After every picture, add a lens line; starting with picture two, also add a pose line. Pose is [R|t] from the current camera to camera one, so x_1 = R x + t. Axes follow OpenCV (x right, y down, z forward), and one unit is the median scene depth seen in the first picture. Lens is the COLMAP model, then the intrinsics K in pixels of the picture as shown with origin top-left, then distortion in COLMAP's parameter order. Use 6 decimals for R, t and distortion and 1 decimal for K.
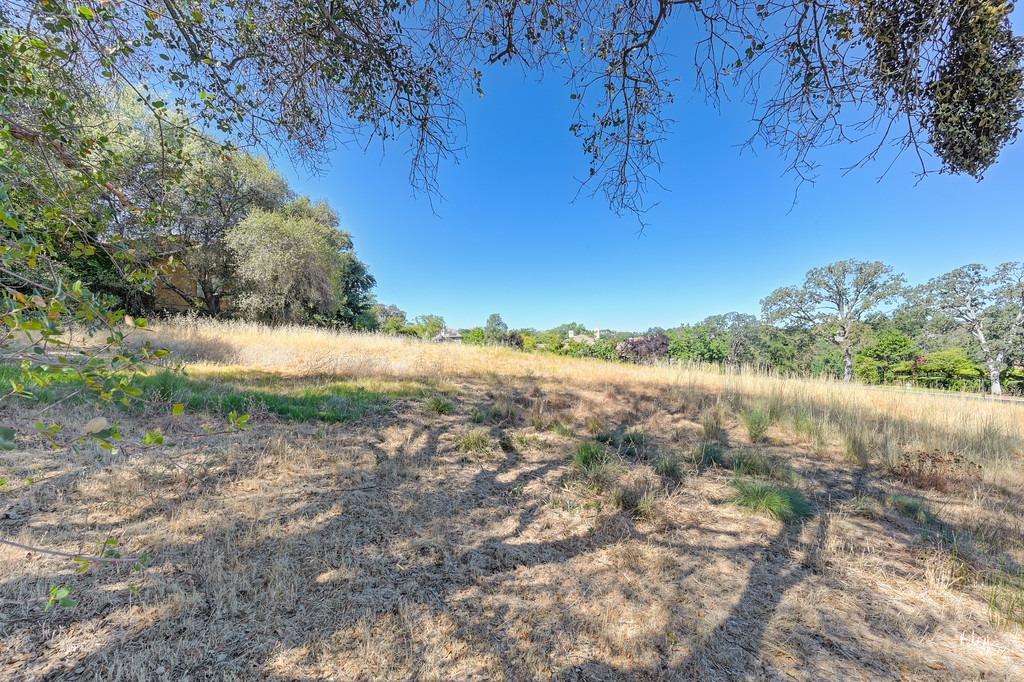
lens RADIAL K [[407.7, 0, 509.5], [0, 407.7, 341.6], [0, 0, 1]] dist [0.004187, 0.000869]
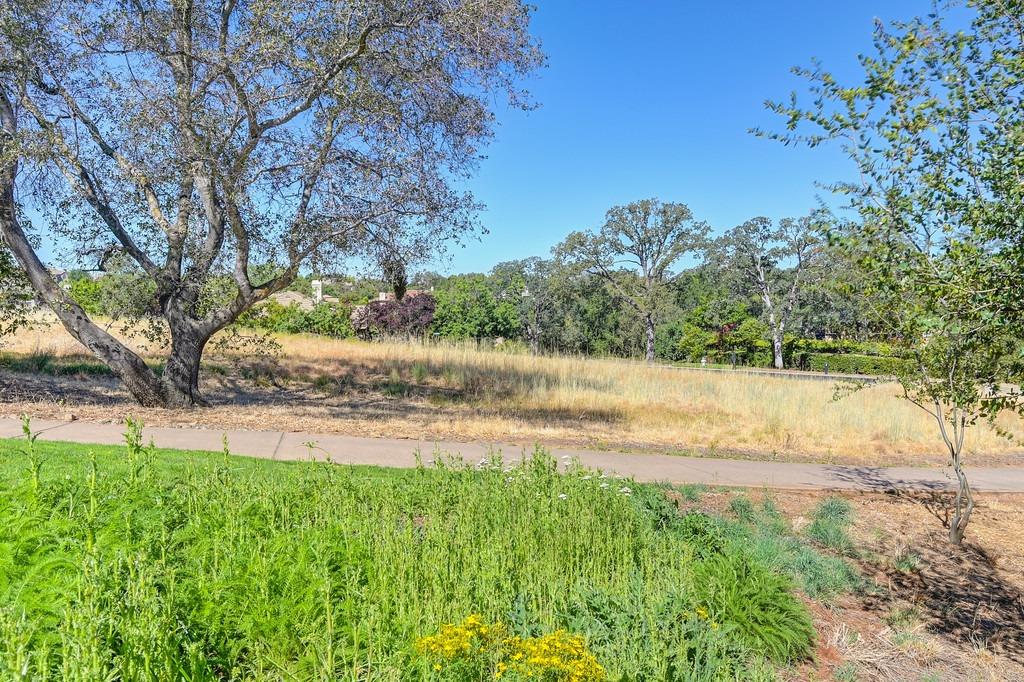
lens RADIAL K [[919.6, 0, 514.0], [0, 919.6, 337.2], [0, 0, 1]] dist [0.019938, 0.003126]
pose [[0.911416, -0.016499, 0.411155, -0.117890], [-0.002408, 0.998965, 0.045424, -0.024498], [-0.411478, -0.042391, 0.910433, -0.514881]]
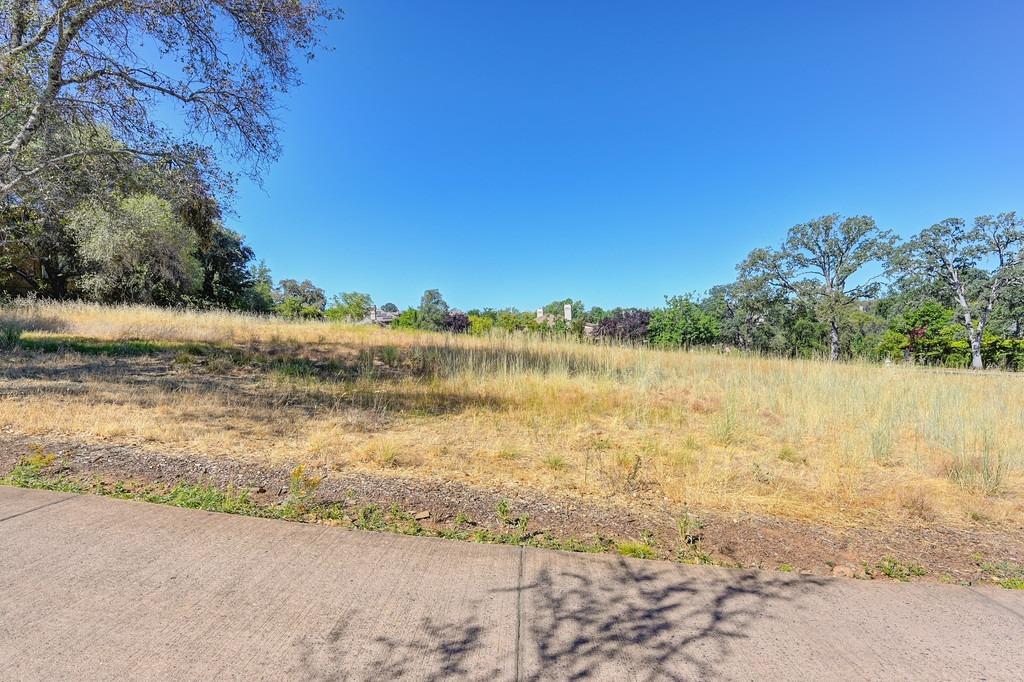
lens RADIAL K [[594.3, 0, 514.7], [0, 594.3, 344.3], [0, 0, 1]] dist [0.013917, -0.000488]
pose [[0.999727, -0.023265, 0.002345, 0.202258], [0.023198, 0.999405, 0.025537, 0.020592], [-0.002938, -0.025475, 0.999671, -0.243319]]
